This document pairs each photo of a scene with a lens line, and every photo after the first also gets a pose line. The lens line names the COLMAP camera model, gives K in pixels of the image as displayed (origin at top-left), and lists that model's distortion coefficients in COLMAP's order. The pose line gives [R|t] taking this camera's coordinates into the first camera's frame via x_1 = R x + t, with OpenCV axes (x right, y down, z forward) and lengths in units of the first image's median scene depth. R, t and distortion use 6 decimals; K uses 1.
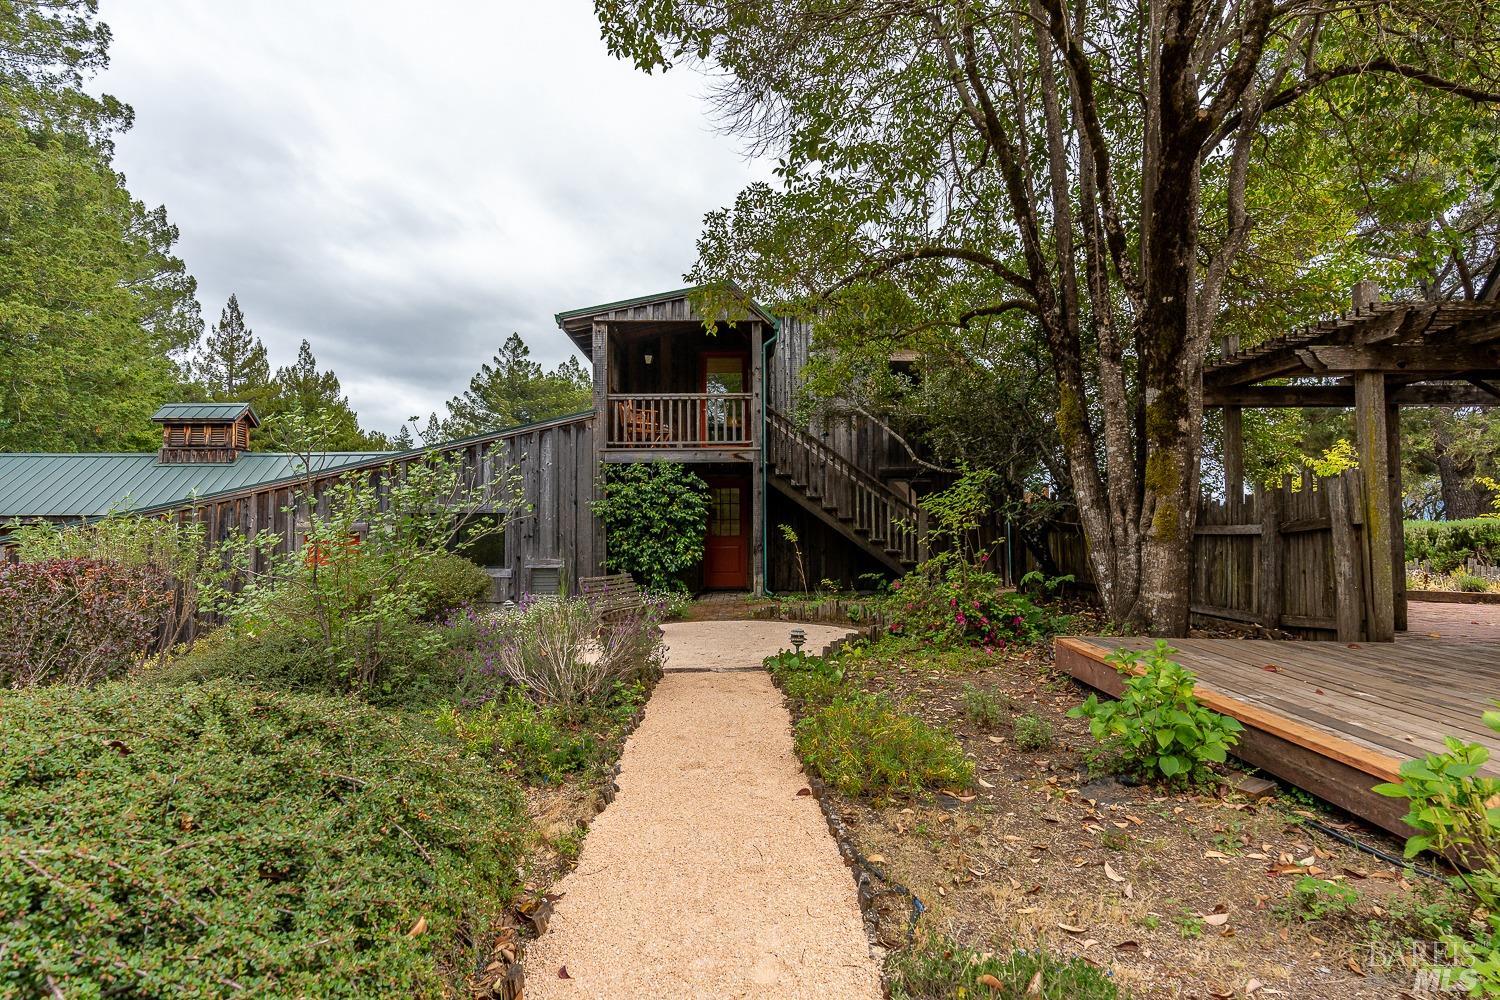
lens RADIAL K [[774.5, 0, 749.2], [0, 774.5, 499.5], [0, 0, 1]] dist [0.000137, -0.000055]
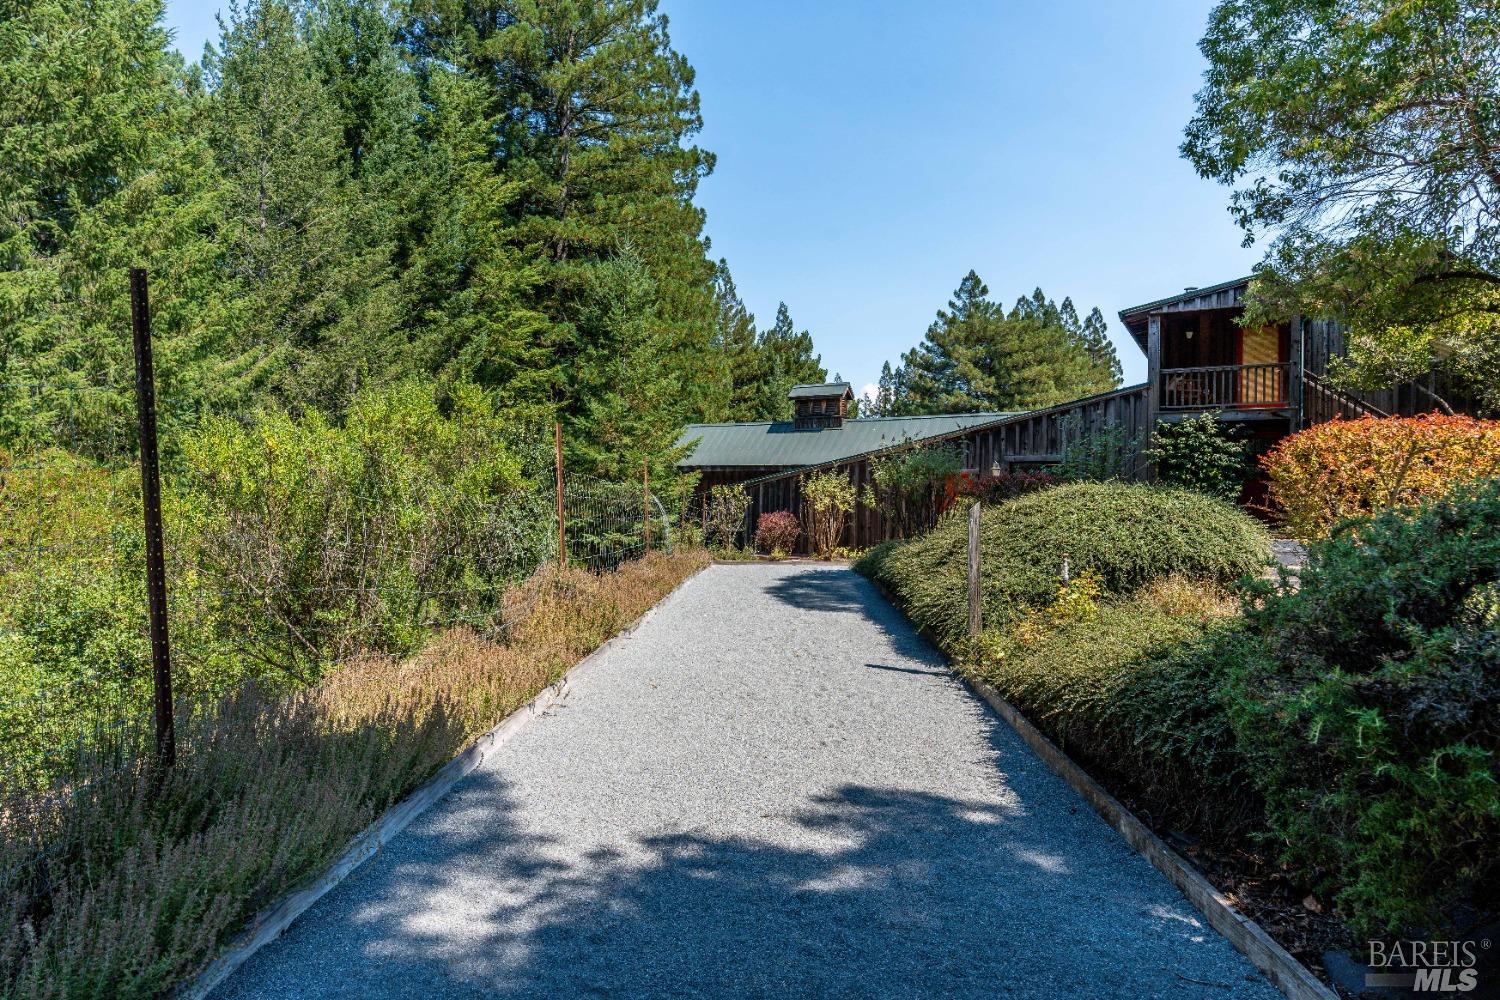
lens RADIAL K [[902.7, 0, 749.5], [0, 902.7, 500.9], [0, 0, 1]] dist [0.037352, 0.000055]
pose [[0.876271, 0.016049, -0.481551, -0.022063], [0.010783, 0.998542, 0.052901, -0.001262], [0.481697, -0.051548, 0.874820, -0.338333]]
